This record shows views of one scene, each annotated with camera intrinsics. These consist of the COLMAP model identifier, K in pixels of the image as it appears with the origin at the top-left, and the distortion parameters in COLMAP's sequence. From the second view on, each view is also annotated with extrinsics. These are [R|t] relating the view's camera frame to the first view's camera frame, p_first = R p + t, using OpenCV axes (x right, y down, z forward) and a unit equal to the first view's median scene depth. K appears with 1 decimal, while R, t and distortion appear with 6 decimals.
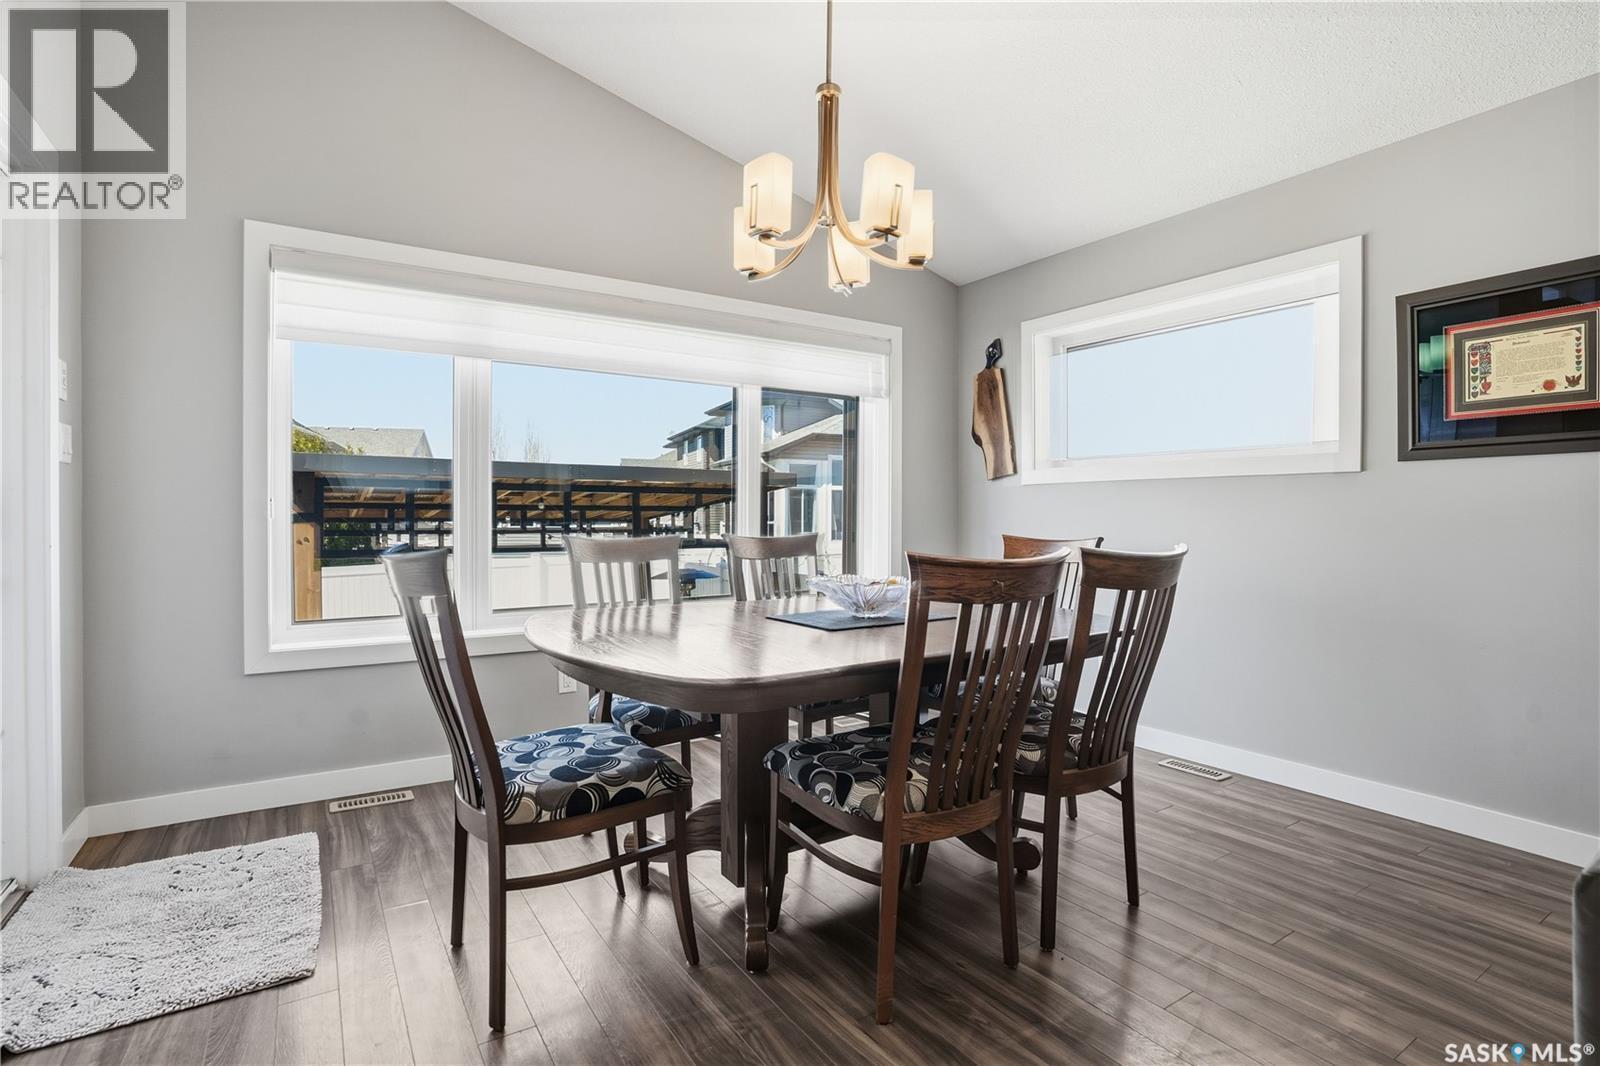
lens RADIAL K [[779.2, 0, 800.6], [0, 779.2, 520.5], [0, 0, 1]] dist [-0.064776, 0.024997]
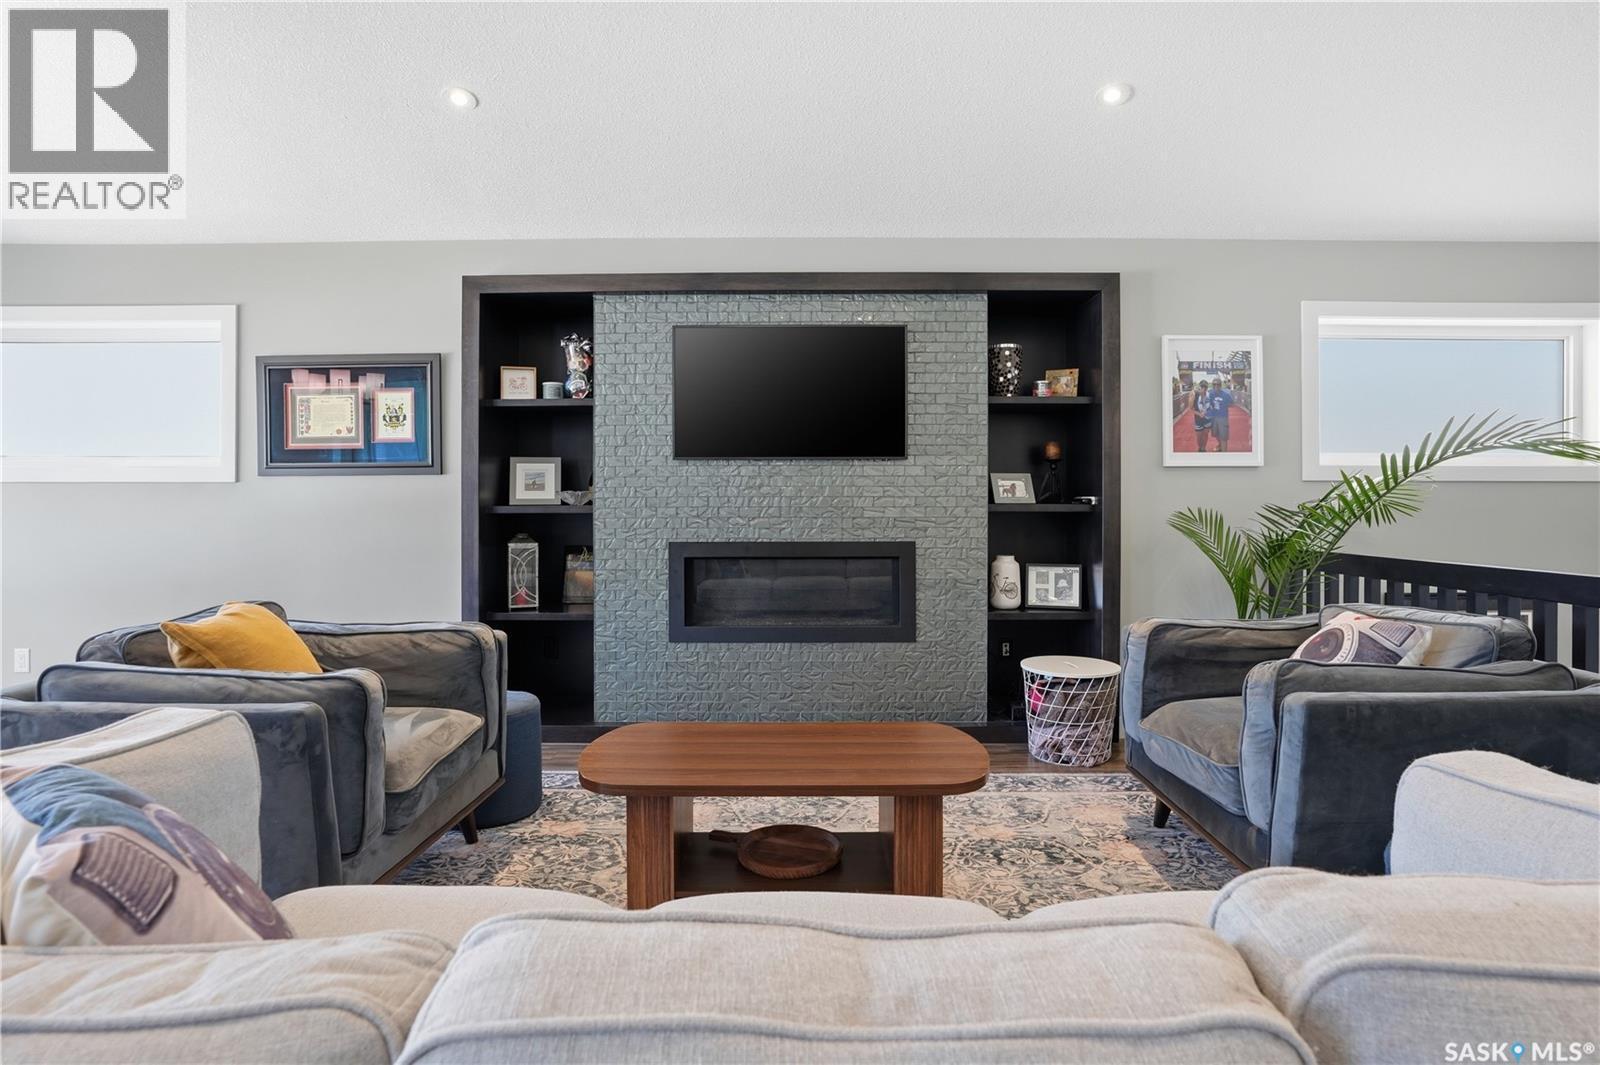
lens RADIAL K [[828.5, 0, 797.6], [0, 828.5, 516.1], [0, 0, 1]] dist [-0.069053, 0.035948]
pose [[0.554811, -0.019403, 0.831750, 0.109446], [0.005778, 0.999794, 0.019469, -0.028871], [-0.831956, -0.005995, 0.554809, -0.645429]]
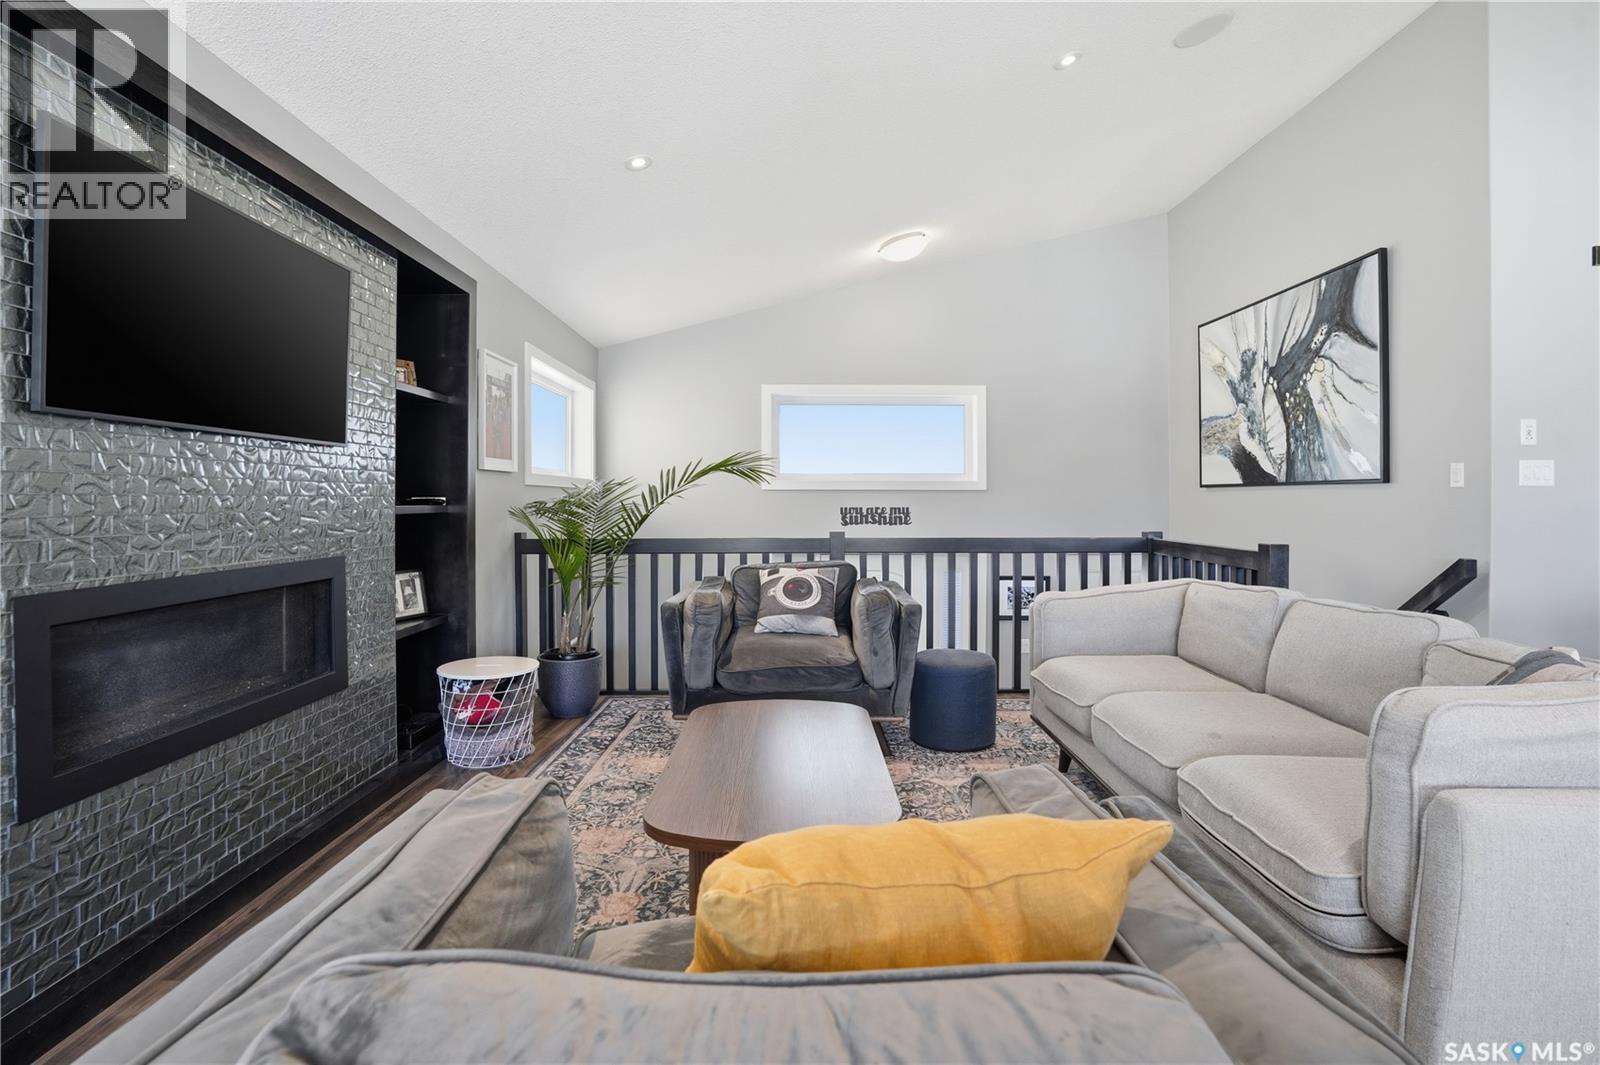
lens RADIAL K [[762.4, 0, 799.1], [0, 762.4, 505.5], [0, 0, 1]] dist [-0.049983, 0.001253]
pose [[-0.839482, -0.006584, 0.543348, 0.382467], [-0.000326, 0.999933, 0.011614, -0.032919], [-0.543388, 0.009573, -0.839427, 0.510381]]
